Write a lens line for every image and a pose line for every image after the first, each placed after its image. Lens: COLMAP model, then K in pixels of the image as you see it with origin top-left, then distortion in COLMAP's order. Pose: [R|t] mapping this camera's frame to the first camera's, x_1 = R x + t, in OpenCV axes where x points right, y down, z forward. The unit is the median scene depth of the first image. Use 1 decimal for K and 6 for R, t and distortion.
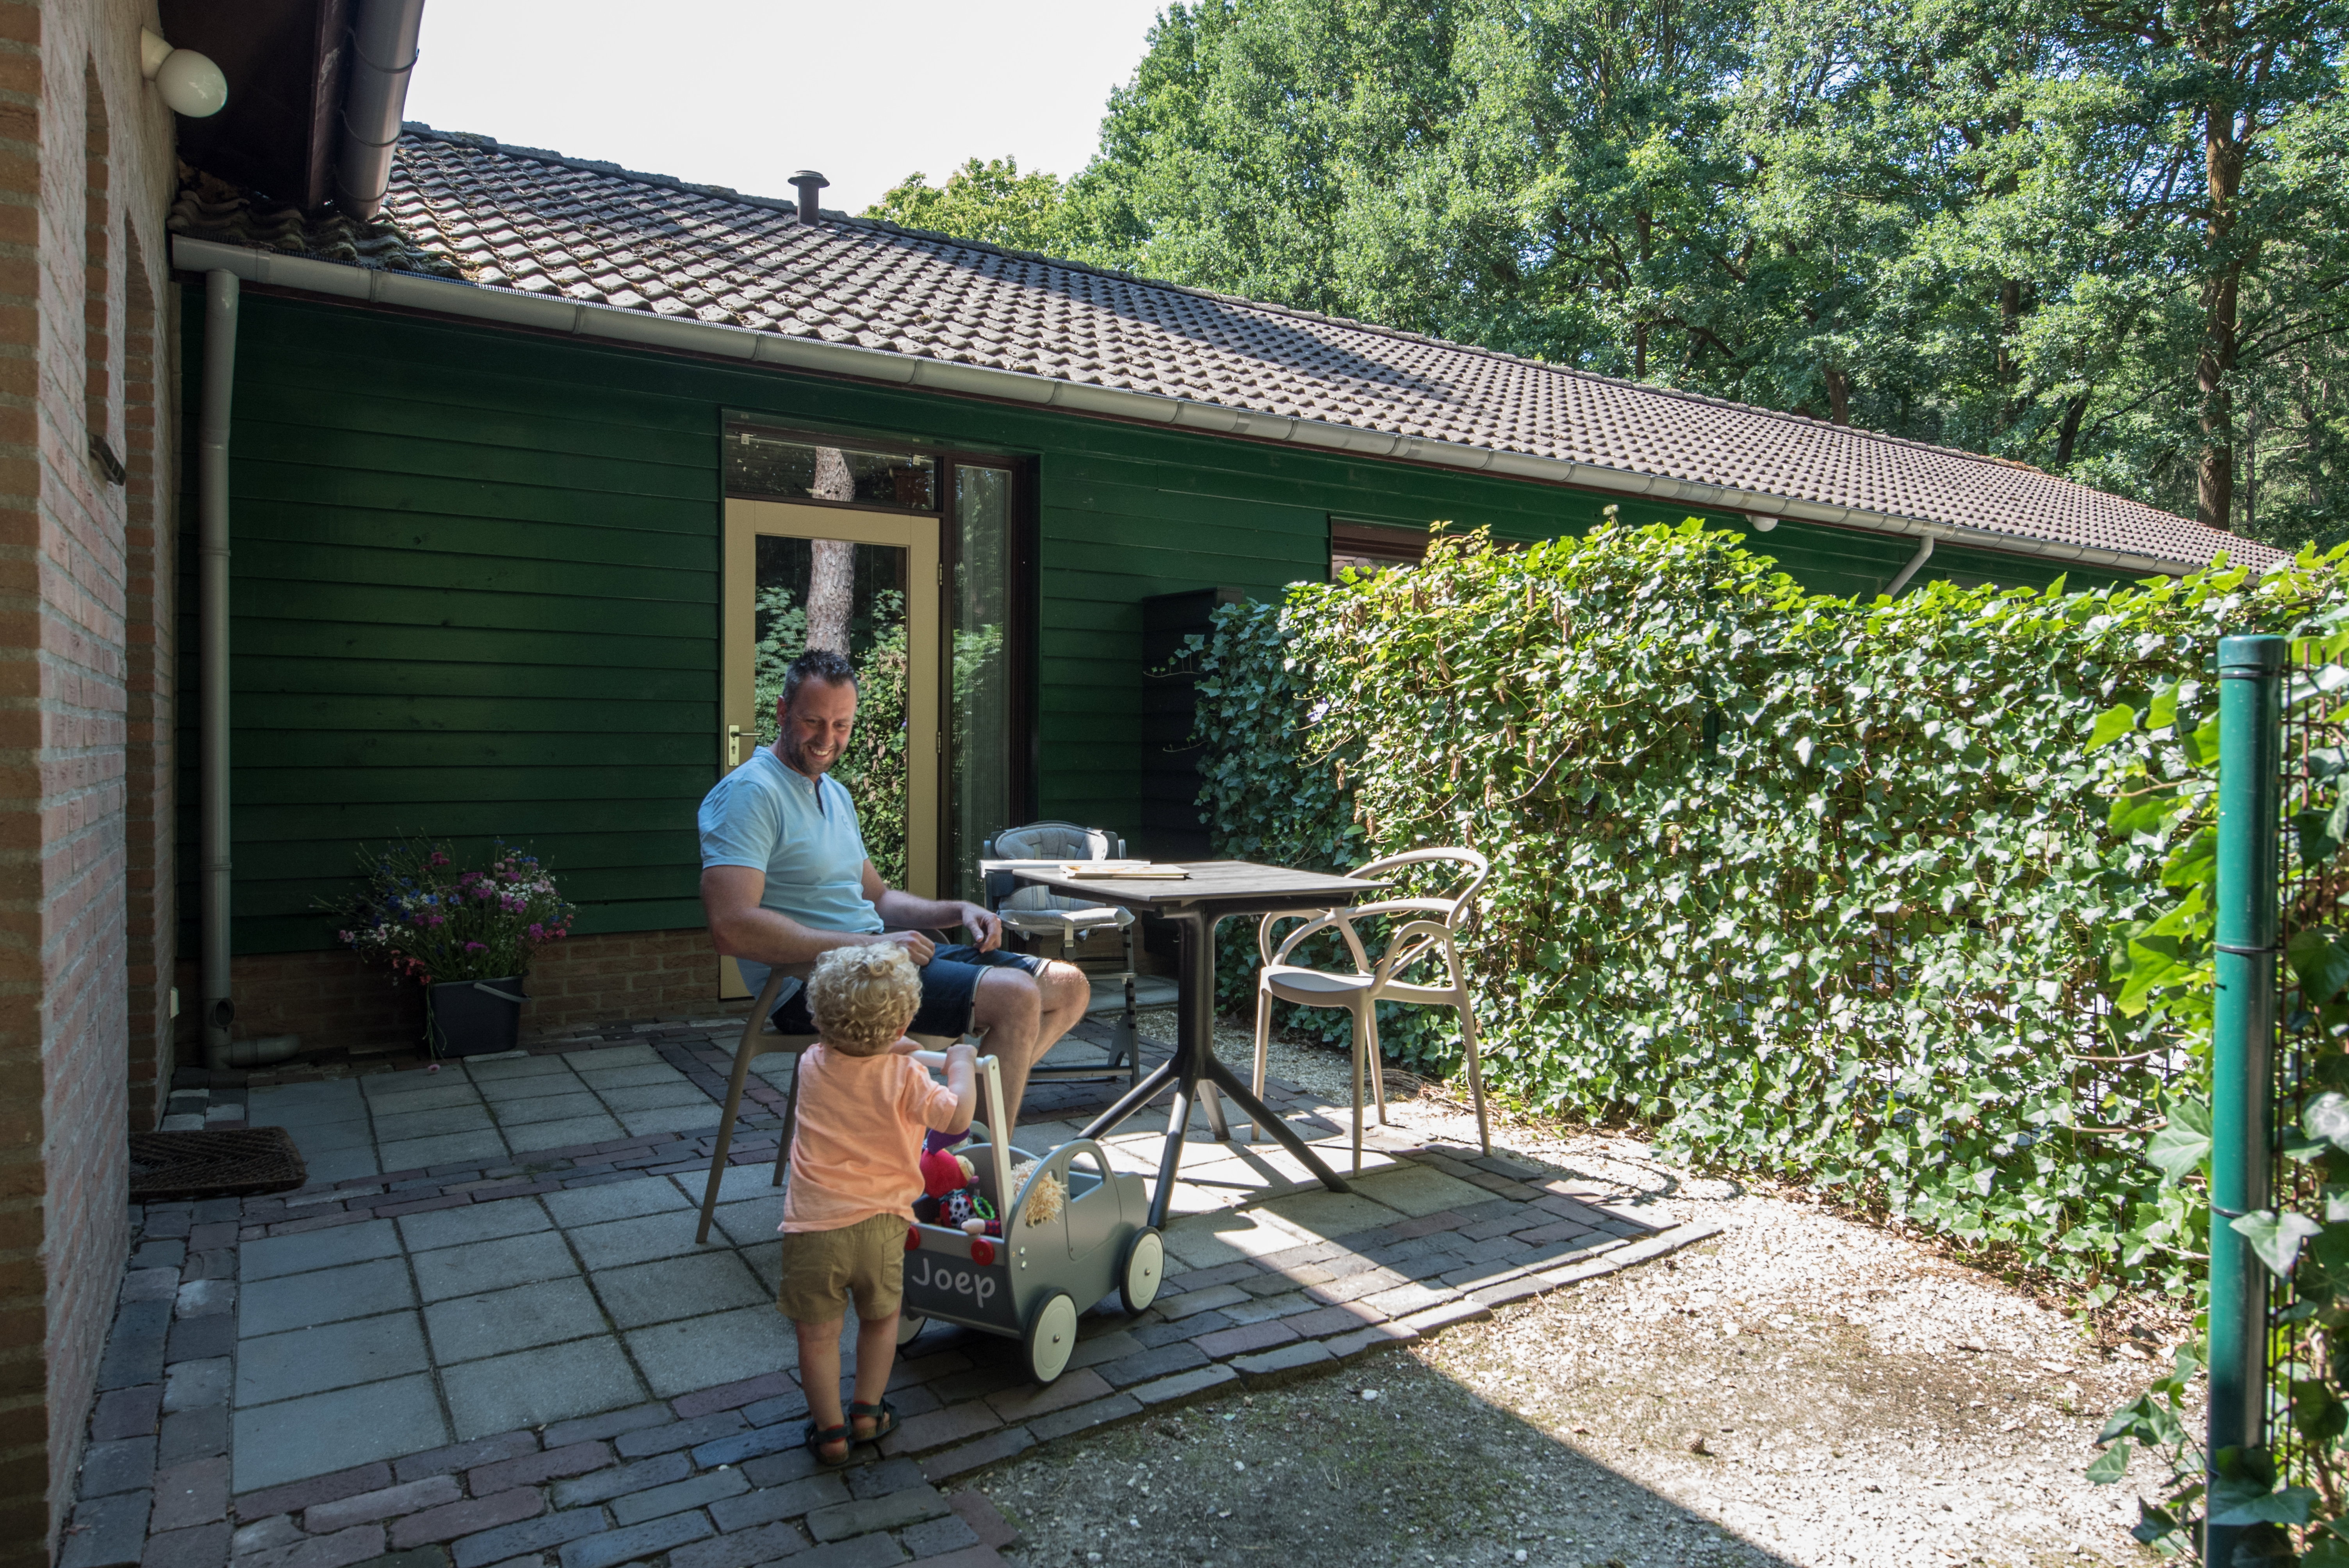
lens RADIAL K [[1263.3, 0, 1174.5], [0, 1263.3, 784.0], [0, 0, 1]] dist [-0.000251, -0.000050]
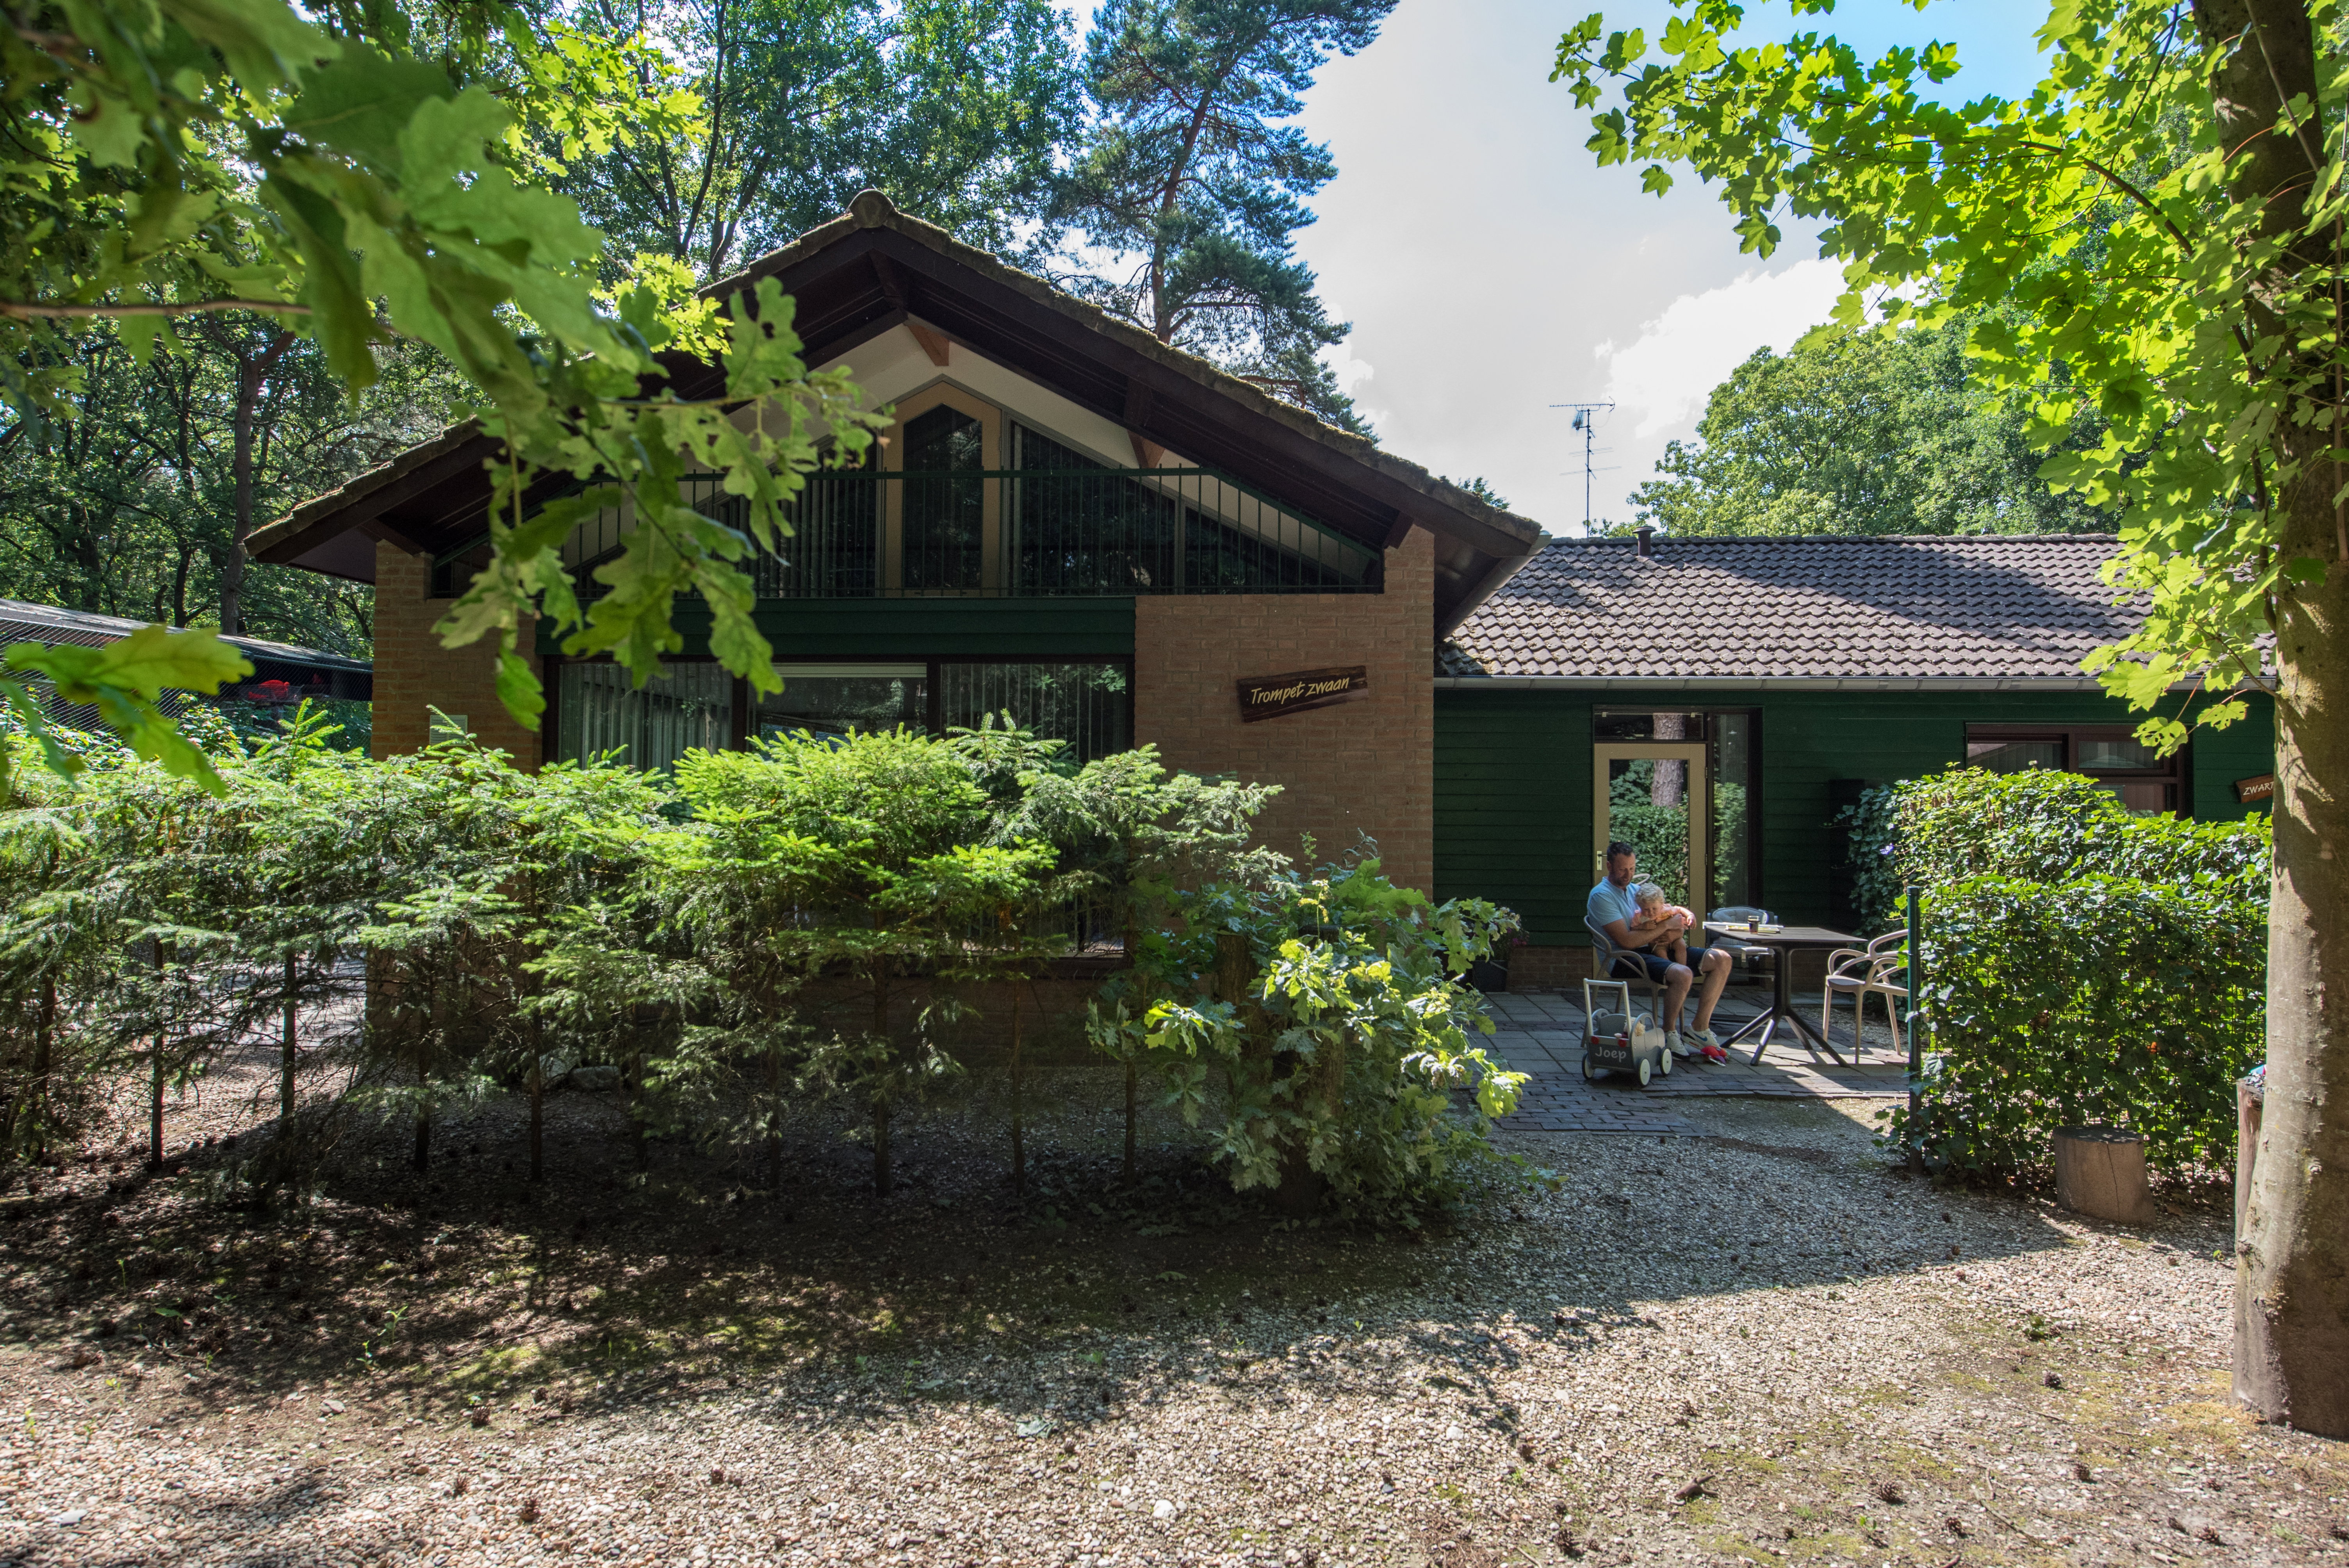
lens RADIAL K [[1158.1, 0, 1174.5], [0, 1158.1, 784.0], [0, 0, 1]] dist [0.001080, 0.000079]
pose [[0.762332, -0.022059, -0.646810, 0.474640], [-0.009496, 0.998930, -0.045261, -0.083545], [0.647116, 0.040646, 0.761307, -1.221977]]
